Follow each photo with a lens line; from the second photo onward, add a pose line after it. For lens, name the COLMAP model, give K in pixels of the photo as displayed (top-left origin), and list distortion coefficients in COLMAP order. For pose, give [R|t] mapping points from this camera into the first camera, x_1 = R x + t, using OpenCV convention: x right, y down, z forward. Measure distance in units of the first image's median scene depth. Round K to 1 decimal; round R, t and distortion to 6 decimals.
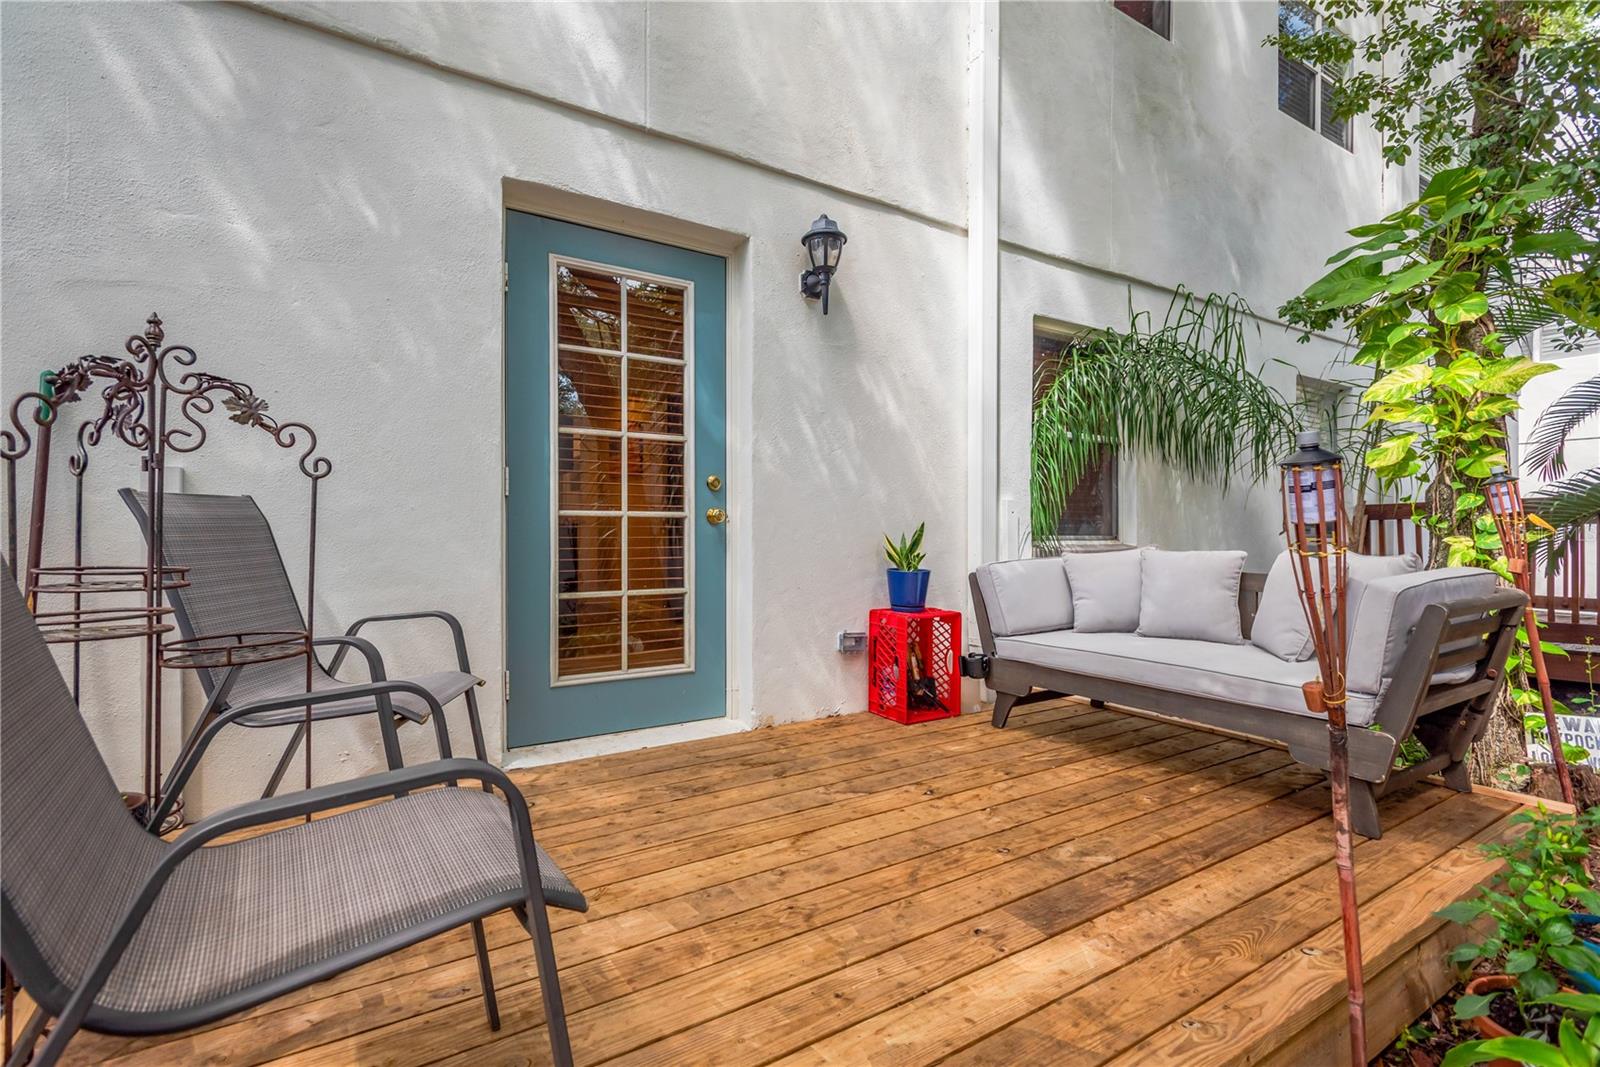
lens RADIAL K [[757.4, 0, 798.1], [0, 757.4, 529.2], [0, 0, 1]] dist [-0.001271, -0.000443]
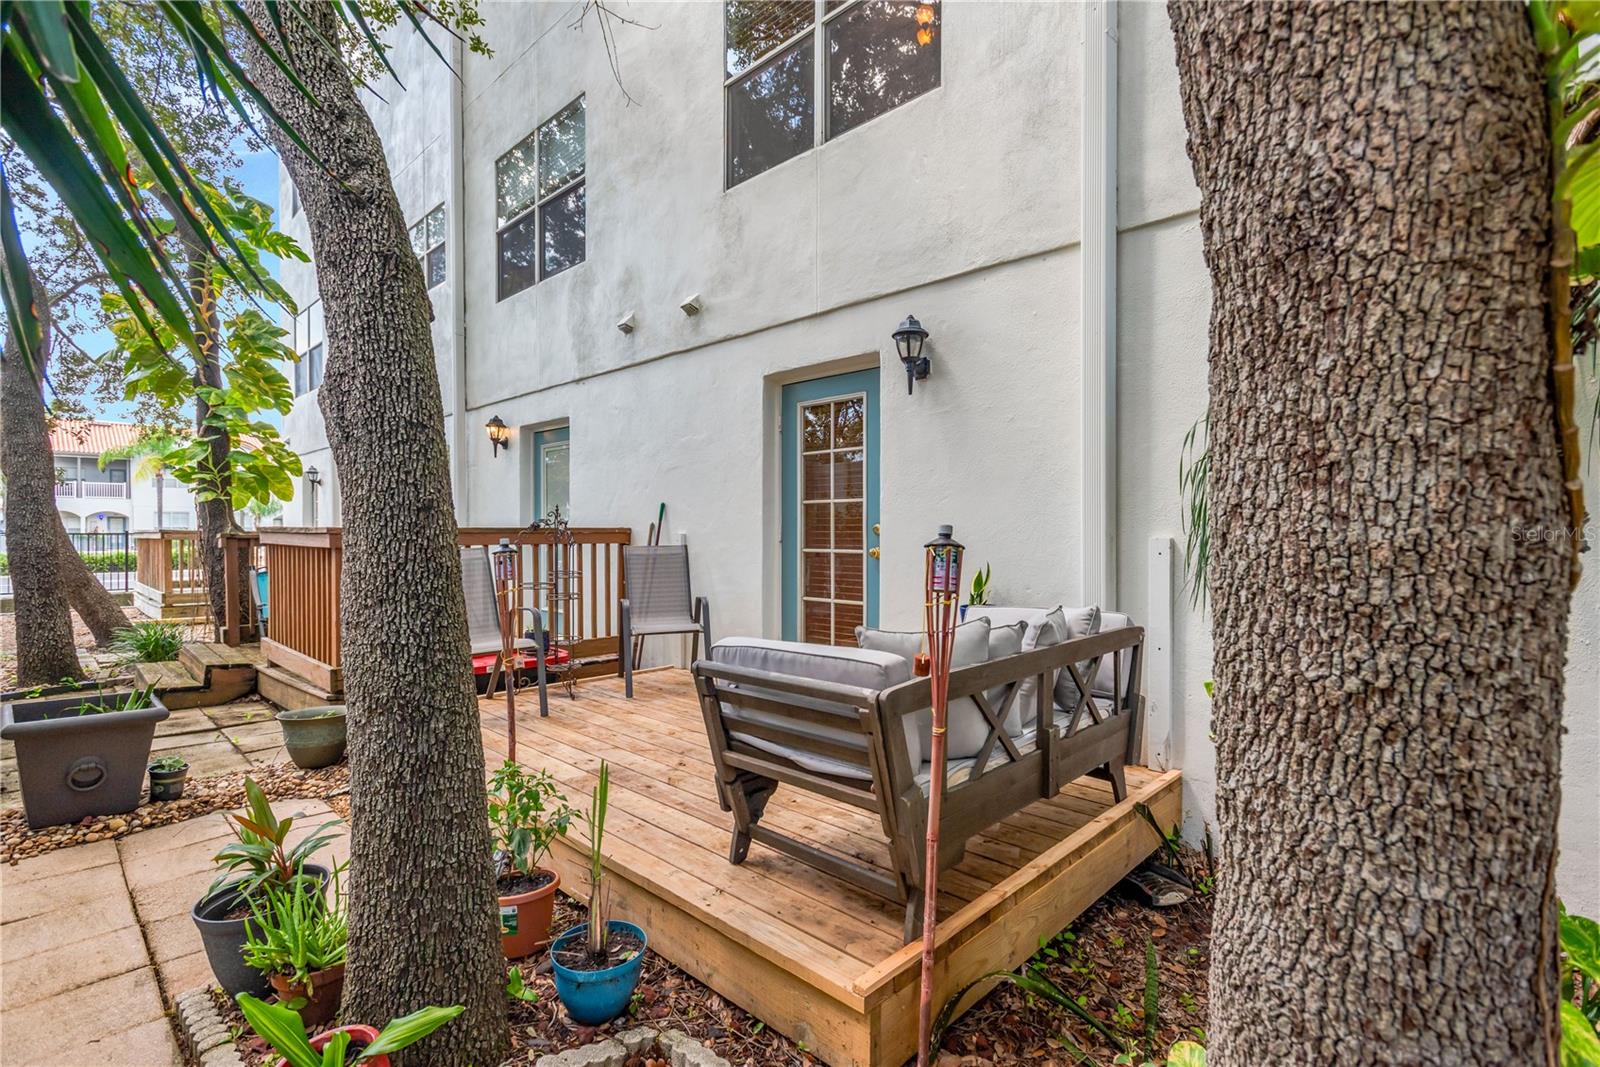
lens RADIAL K [[744.8, 0, 800.2], [0, 744.8, 536.8], [0, 0, 1]] dist [0.008570, -0.000588]
pose [[0.225777, 0.005488, -0.974163, 1.235695], [0.006245, 0.999955, 0.007081, -0.057058], [0.974159, -0.007682, 0.225733, 0.559910]]
